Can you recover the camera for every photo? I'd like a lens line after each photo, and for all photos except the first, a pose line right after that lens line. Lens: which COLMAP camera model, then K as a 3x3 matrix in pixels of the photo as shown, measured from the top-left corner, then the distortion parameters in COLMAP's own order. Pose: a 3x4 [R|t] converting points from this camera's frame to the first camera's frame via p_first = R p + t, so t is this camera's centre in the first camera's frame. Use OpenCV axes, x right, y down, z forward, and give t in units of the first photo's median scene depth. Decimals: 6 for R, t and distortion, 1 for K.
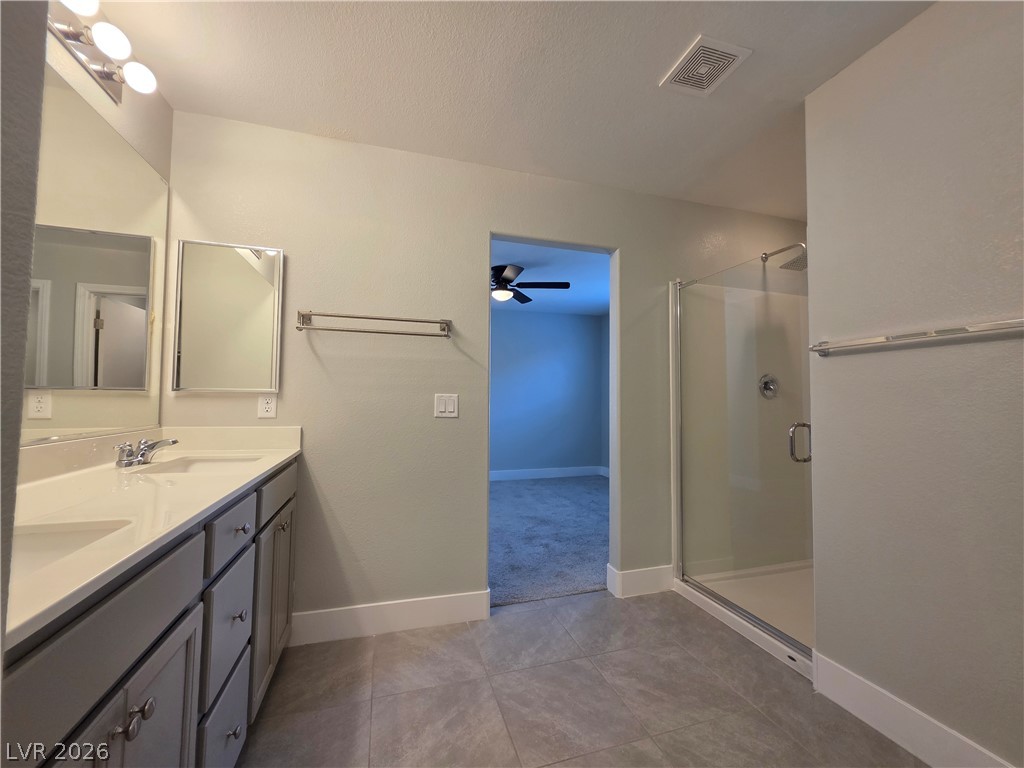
lens RADIAL K [[412.2, 0, 510.3], [0, 412.2, 384.1], [0, 0, 1]] dist [0.001375, -0.000021]
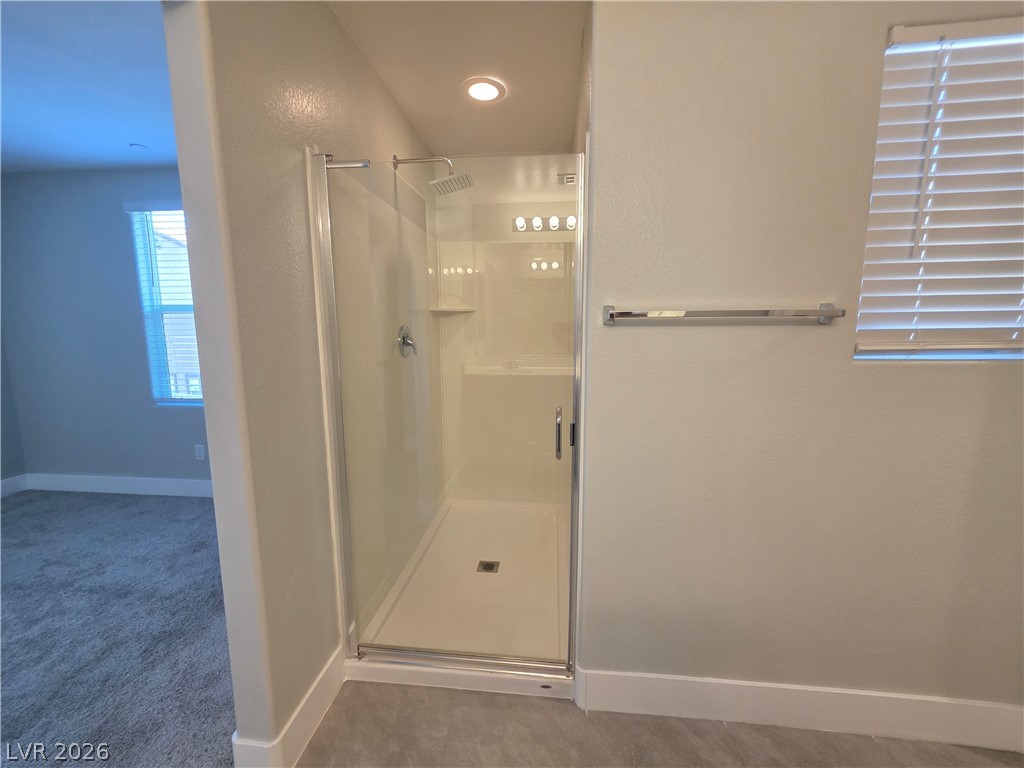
lens RADIAL K [[408.0, 0, 497.6], [0, 408.0, 377.6], [0, 0, 1]] dist [0.000560, 0.000181]
pose [[0.390404, -0.130841, 0.911299, -0.017412], [-0.027746, 0.987728, 0.153701, -0.051237], [-0.920226, -0.085290, 0.381982, 0.564960]]
